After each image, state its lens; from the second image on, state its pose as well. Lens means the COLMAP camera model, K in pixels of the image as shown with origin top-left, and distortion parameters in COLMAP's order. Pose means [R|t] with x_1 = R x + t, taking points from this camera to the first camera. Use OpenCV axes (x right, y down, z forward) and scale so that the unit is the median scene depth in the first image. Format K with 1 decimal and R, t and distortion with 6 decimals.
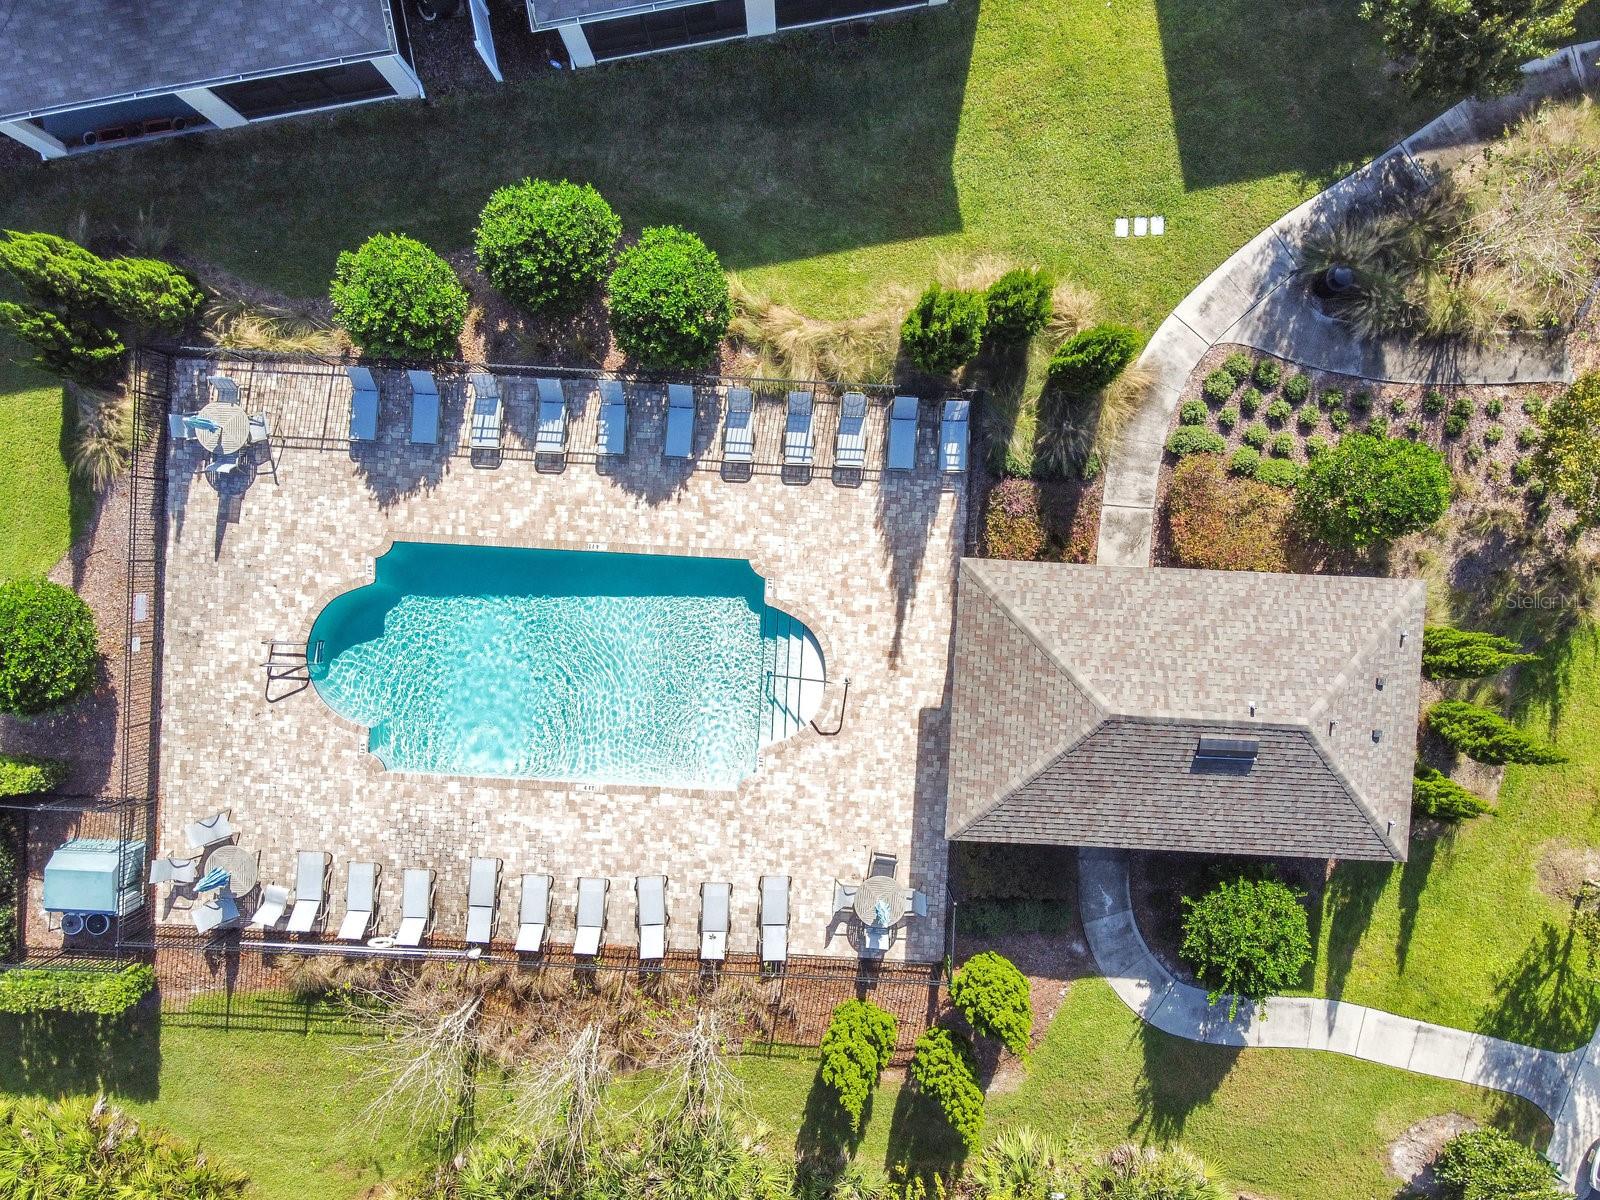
lens RADIAL K [[1134.5, 0, 800.2], [0, 1134.5, 600.1], [0, 0, 1]] dist [0.012019, 0.011666]
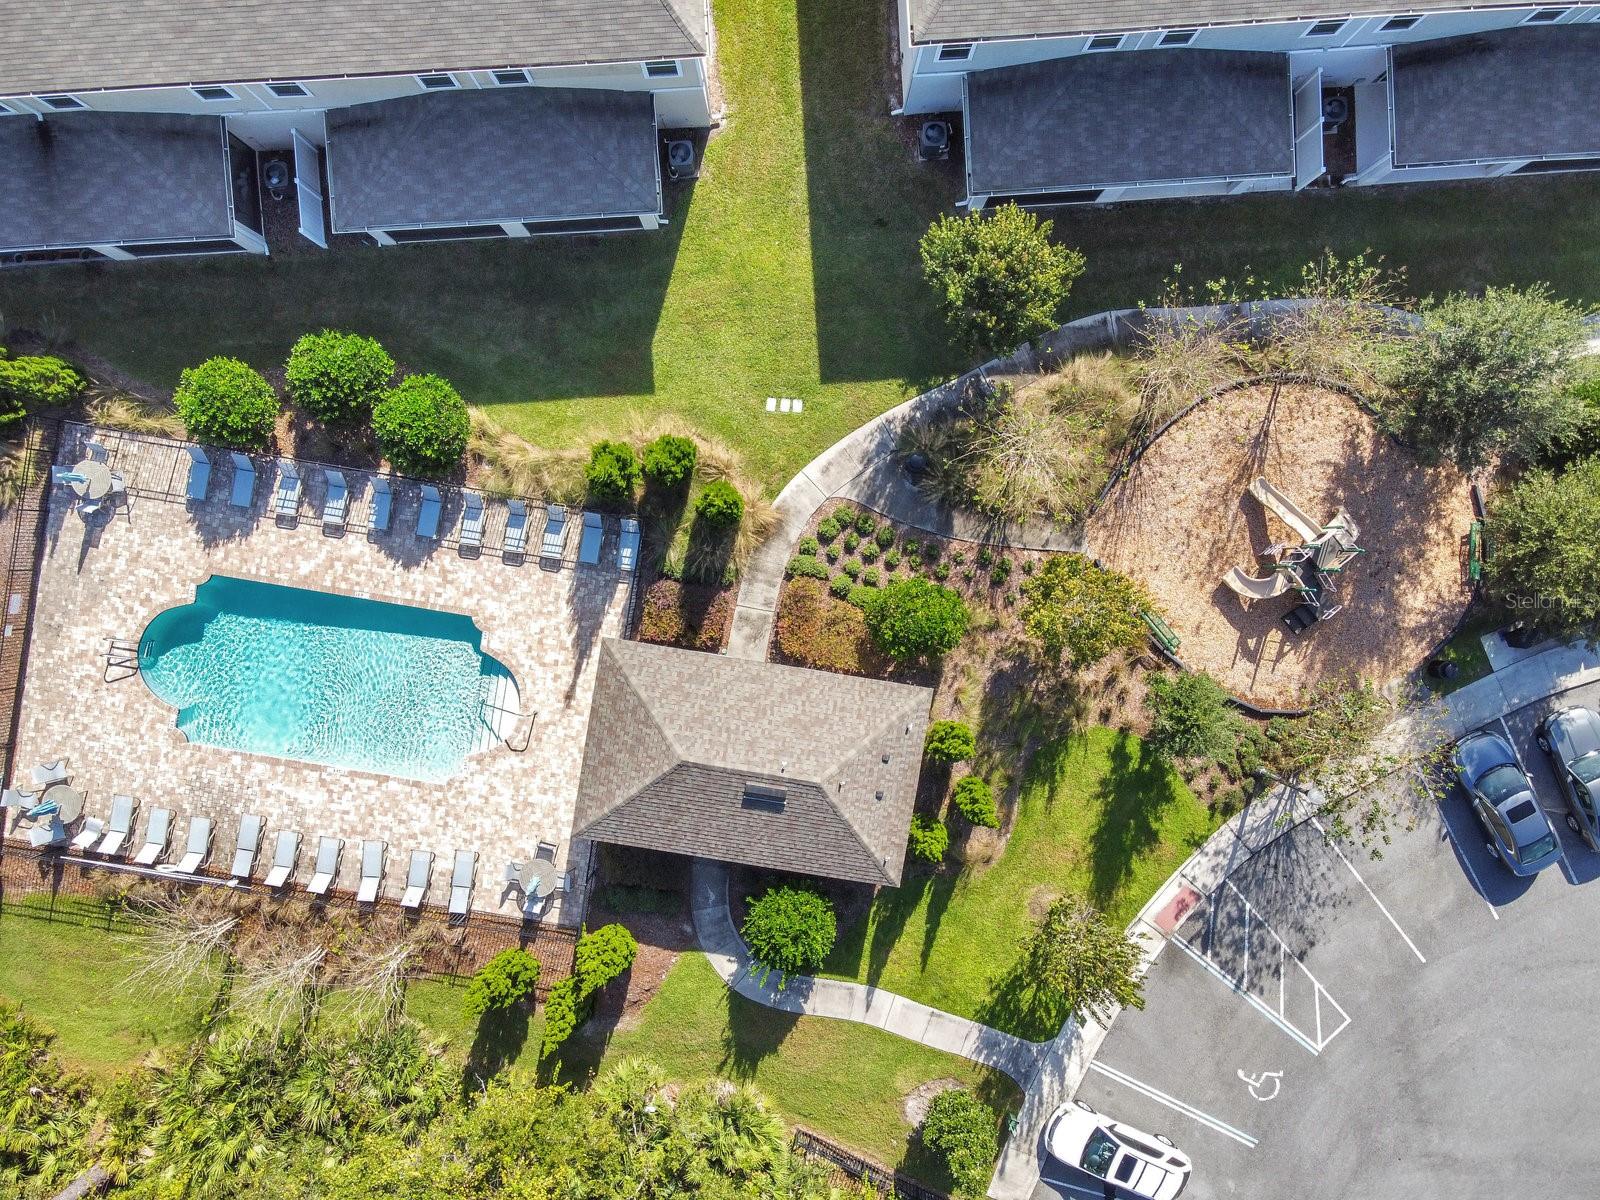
lens RADIAL K [[1134.5, 0, 796.2], [0, 1134.5, 598.5], [0, 0, 1]] dist [0.012019, 0.011666]
pose [[0.993904, 0.110161, 0.004288, 0.331827], [-0.110152, 0.993912, -0.002236, -0.096877], [-0.004508, 0.001750, 0.999988, -0.359314]]
